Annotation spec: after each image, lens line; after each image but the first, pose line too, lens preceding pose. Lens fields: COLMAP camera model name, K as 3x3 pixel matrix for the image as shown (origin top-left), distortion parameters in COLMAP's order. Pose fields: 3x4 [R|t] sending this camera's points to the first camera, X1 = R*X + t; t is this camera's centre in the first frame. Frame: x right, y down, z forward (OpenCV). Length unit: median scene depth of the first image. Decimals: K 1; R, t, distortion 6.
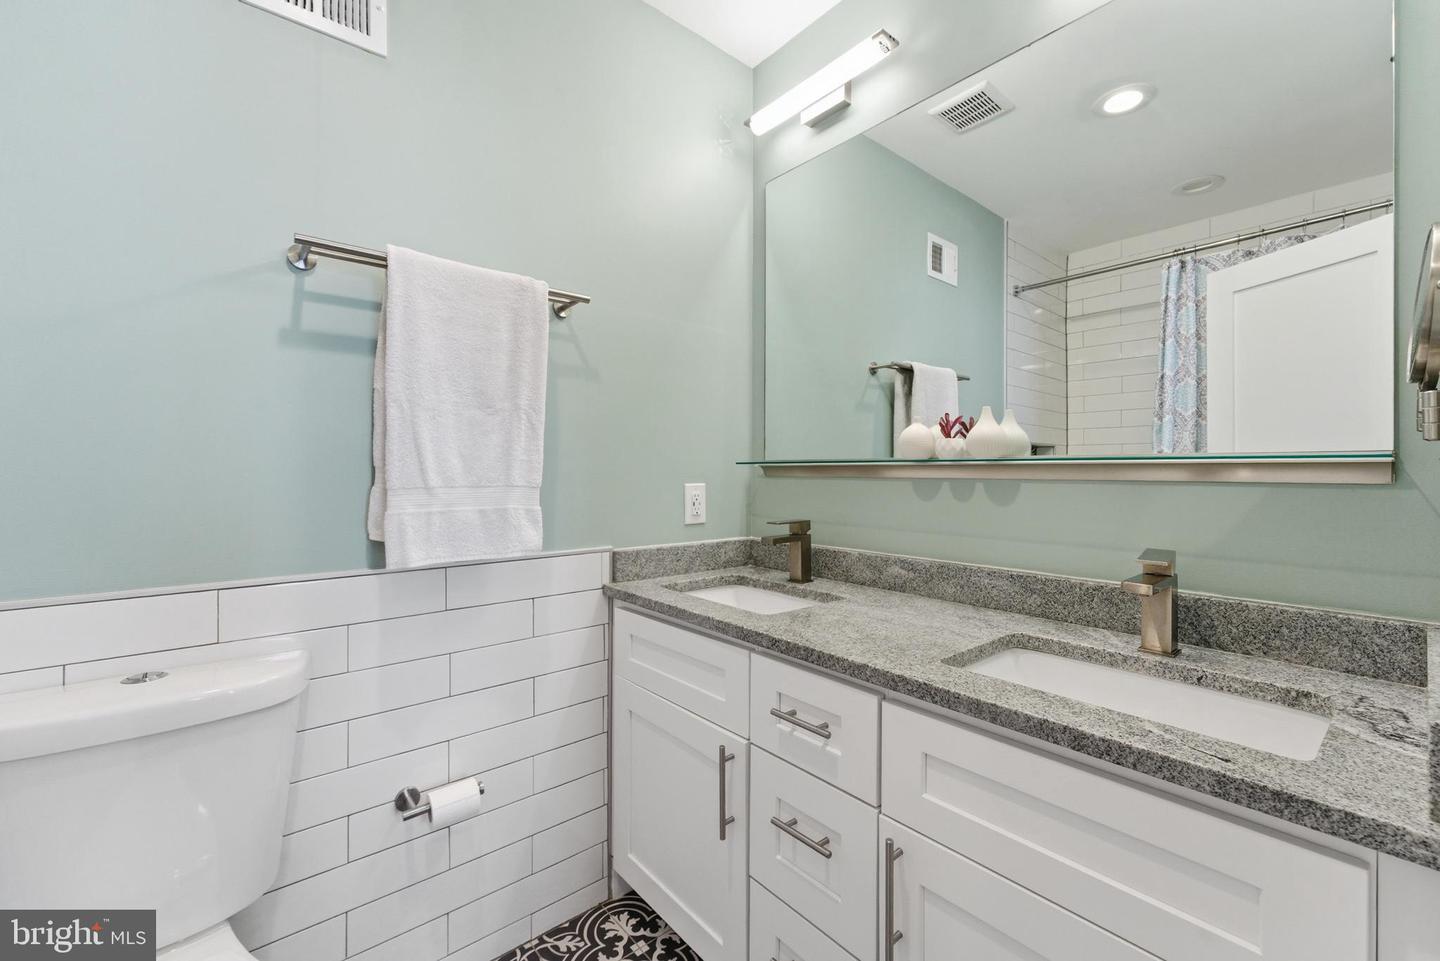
lens RADIAL K [[591.3, 0, 727.8], [0, 591.3, 466.4], [0, 0, 1]] dist [-0.000988, -0.000093]
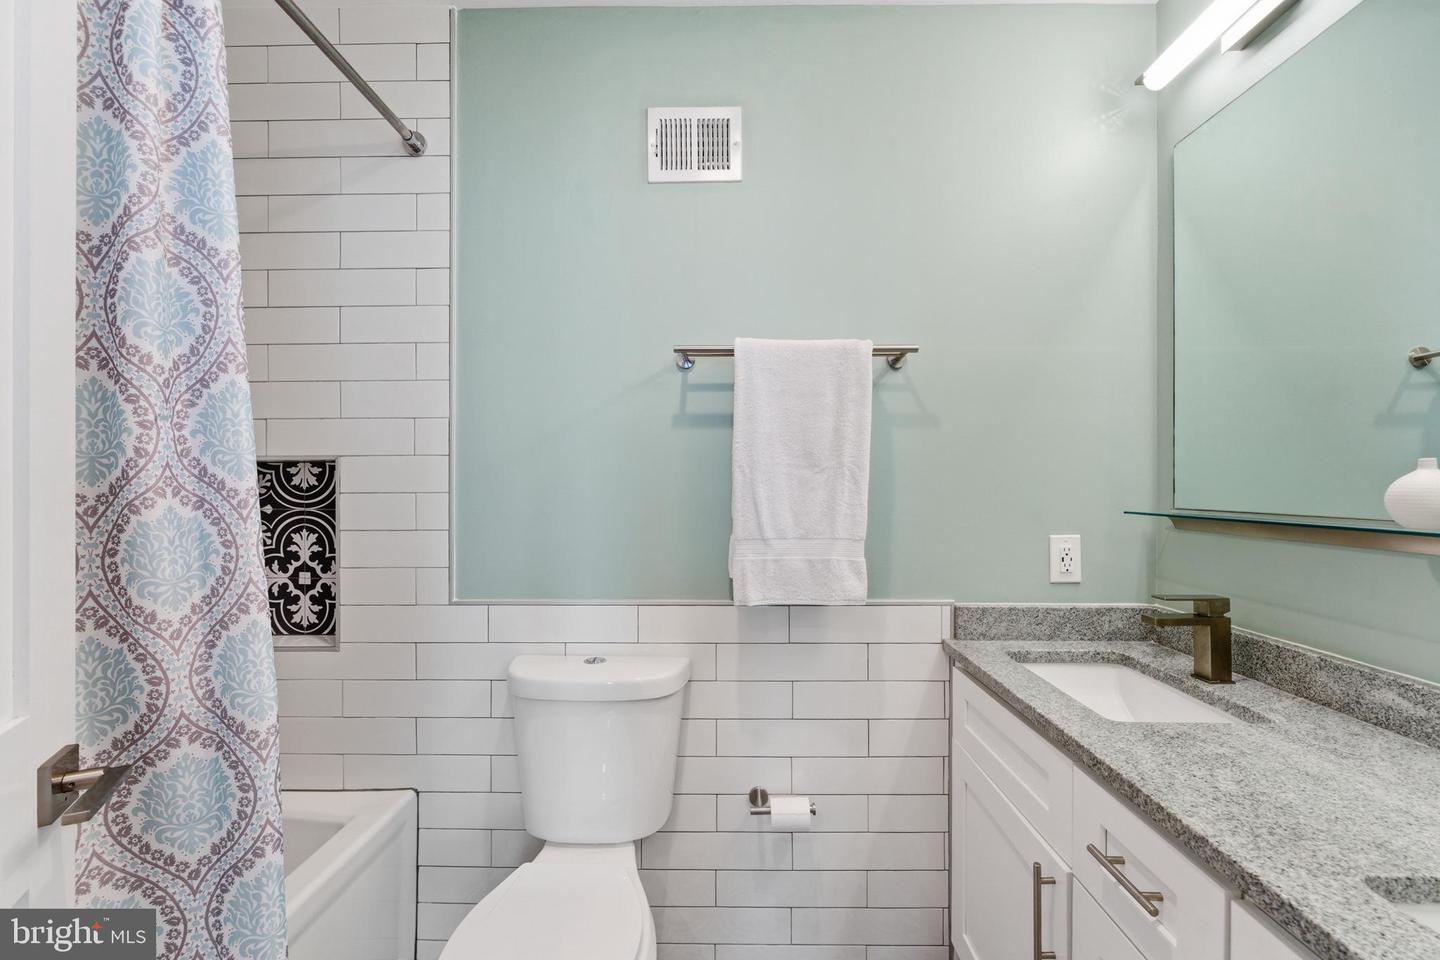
lens RADIAL K [[591.1, 0, 727.0], [0, 591.1, 480.9], [0, 0, 1]] dist [-0.002373, 0.000221]
pose [[0.752025, -0.006109, -0.659107, 0.169341], [0.006907, 0.999975, -0.001388, -0.062206], [0.659099, -0.003508, 0.752048, 0.052946]]
